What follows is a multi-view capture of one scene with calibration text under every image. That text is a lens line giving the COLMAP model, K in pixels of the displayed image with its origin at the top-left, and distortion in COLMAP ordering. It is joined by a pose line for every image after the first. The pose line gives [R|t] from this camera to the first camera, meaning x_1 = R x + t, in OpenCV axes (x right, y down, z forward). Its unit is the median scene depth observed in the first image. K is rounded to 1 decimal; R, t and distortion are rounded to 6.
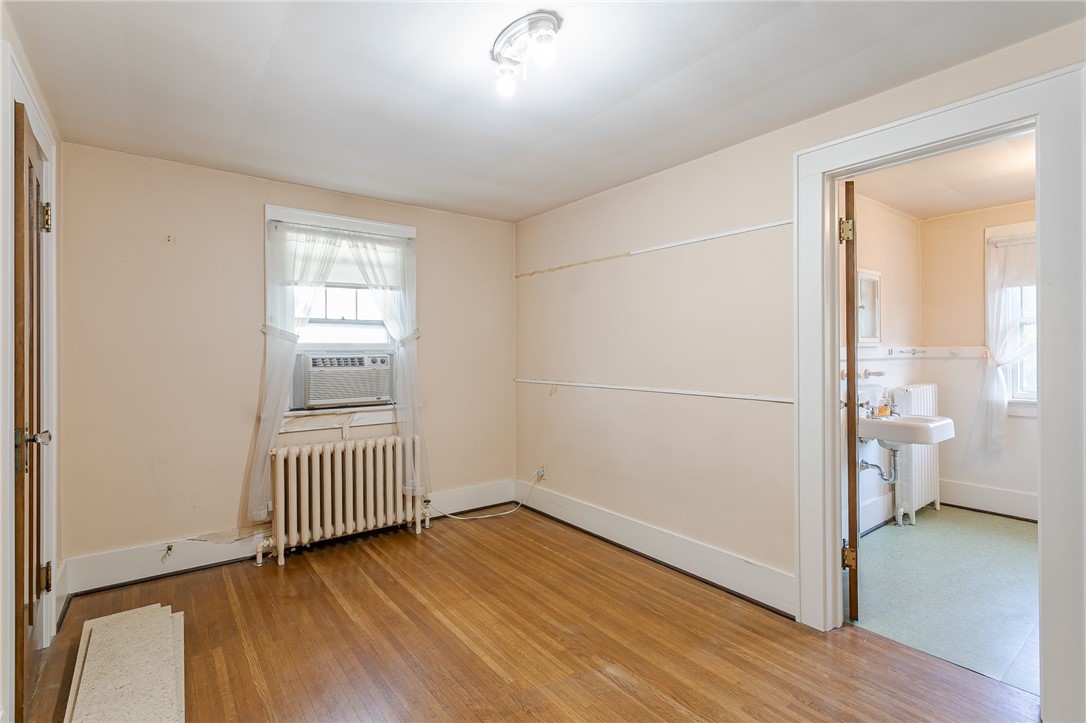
lens RADIAL K [[507.7, 0, 545.7], [0, 507.7, 352.9], [0, 0, 1]] dist [0.000948, 0.002485]
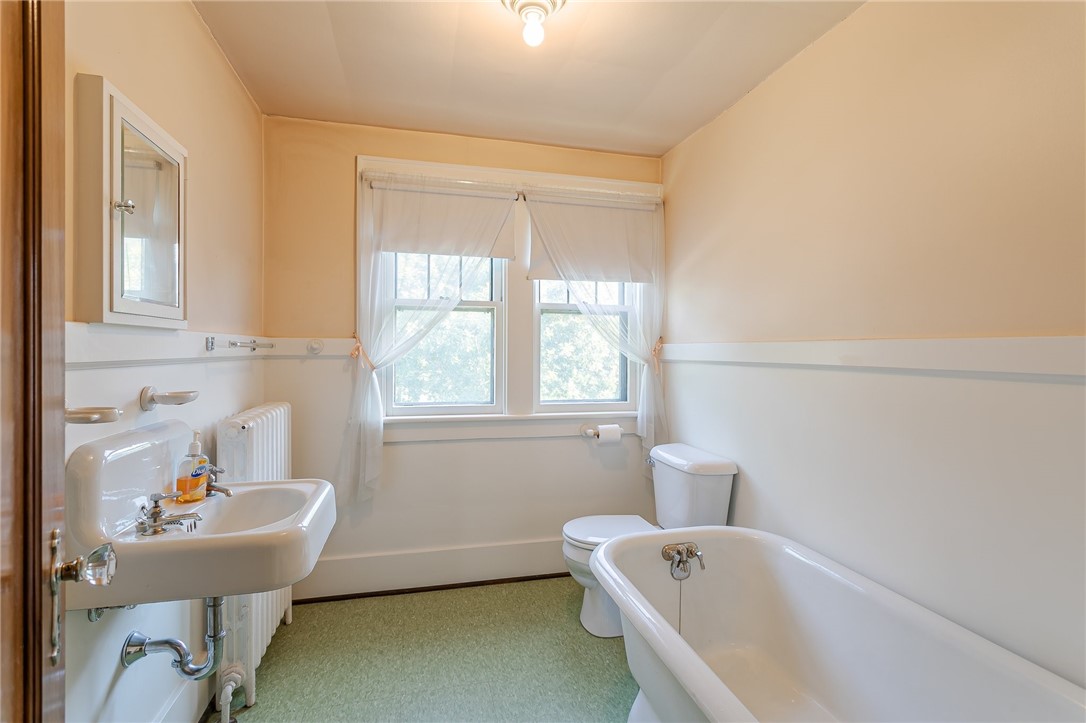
lens RADIAL K [[507.7, 0, 545.0], [0, 507.7, 353.3], [0, 0, 1]] dist [0.000948, 0.002485]
pose [[0.385887, 0.004808, 0.922533, 0.373987], [-0.009113, 0.999957, -0.001400, 0.004358], [-0.922501, -0.007867, 0.385915, 0.546169]]
